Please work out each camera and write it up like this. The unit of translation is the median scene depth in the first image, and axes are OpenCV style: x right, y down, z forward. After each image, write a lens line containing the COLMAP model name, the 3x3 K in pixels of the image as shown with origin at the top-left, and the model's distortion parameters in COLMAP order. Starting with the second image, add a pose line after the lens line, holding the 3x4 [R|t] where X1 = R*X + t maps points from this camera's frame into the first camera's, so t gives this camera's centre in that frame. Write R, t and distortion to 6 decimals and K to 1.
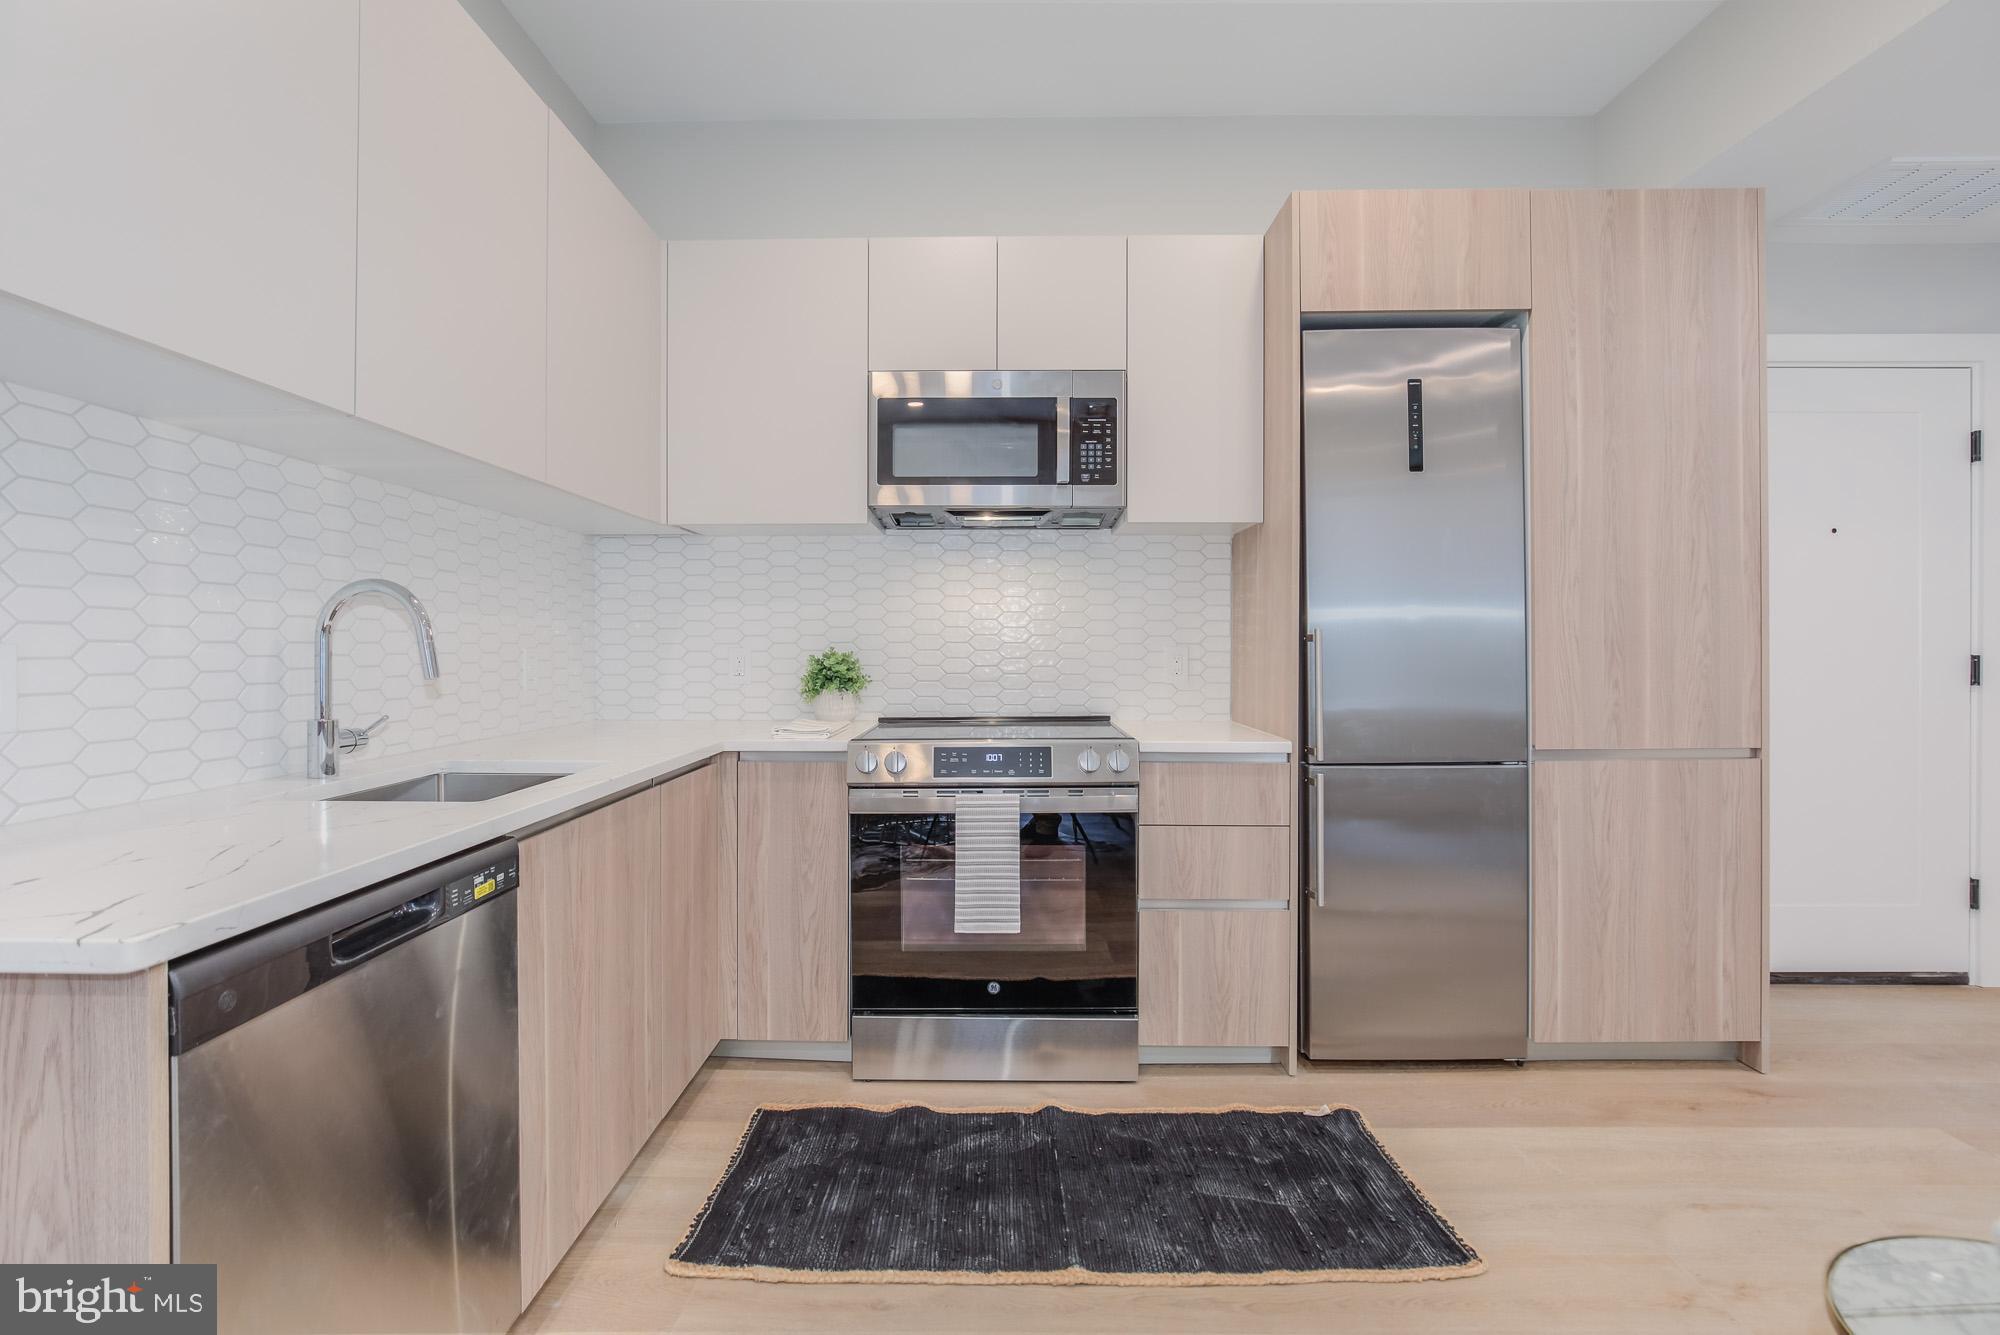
lens RADIAL K [[886.7, 0, 1000.0], [0, 886.7, 667.5], [0, 0, 1]] dist [-0.000482, -0.000079]
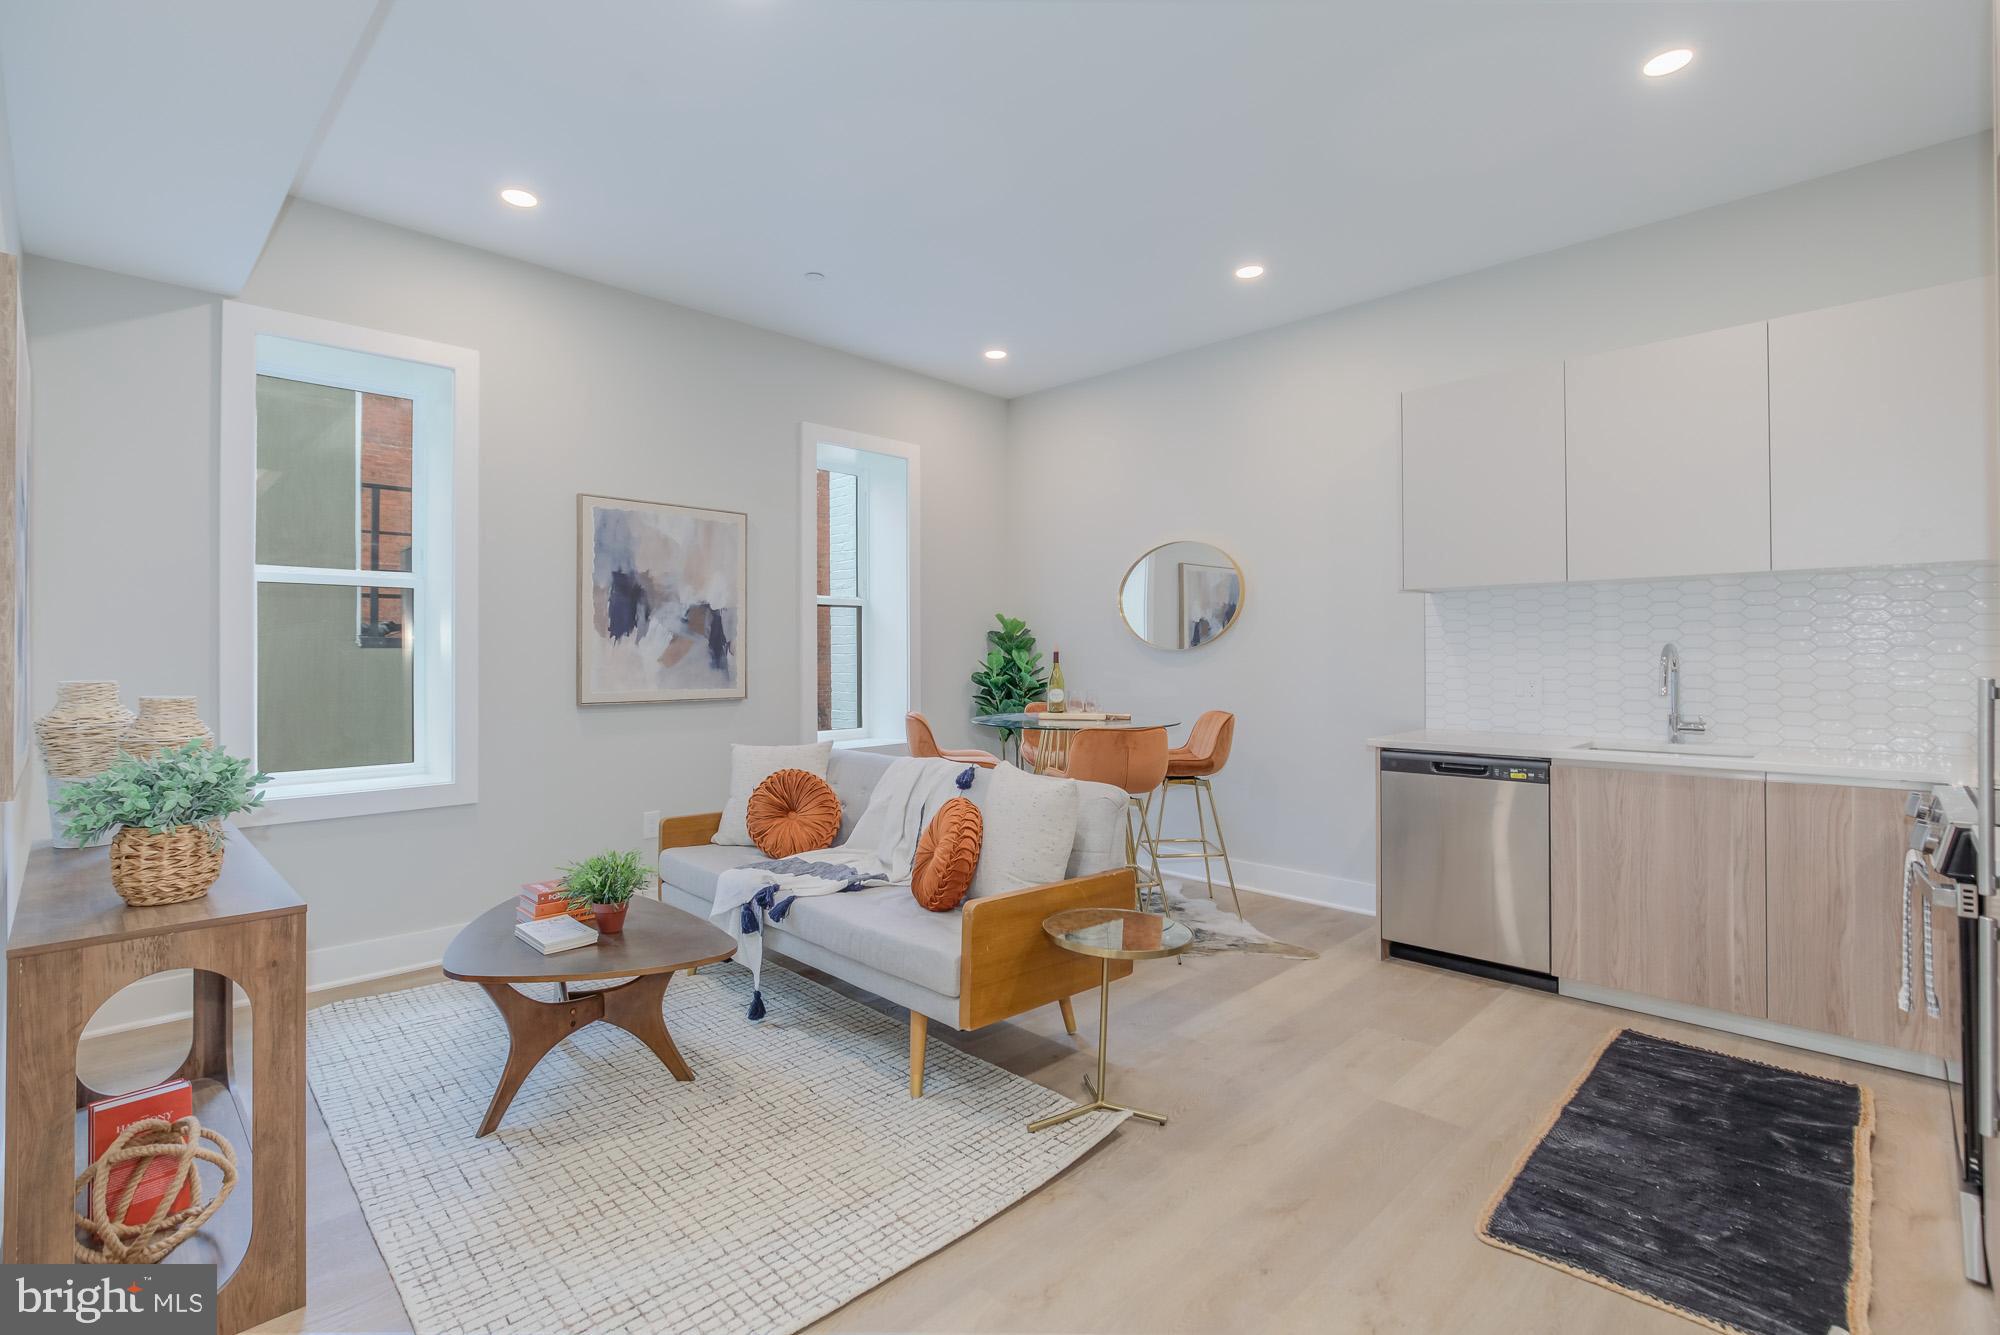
lens RADIAL K [[886.7, 0, 1000.0], [0, 886.7, 667.5], [0, 0, 1]] dist [-0.000482, -0.000079]
pose [[-0.710881, 0.003884, -0.703302, 1.715370], [0.001381, 0.999991, 0.004126, -0.054254], [0.703311, 0.001962, -0.710880, 1.347138]]
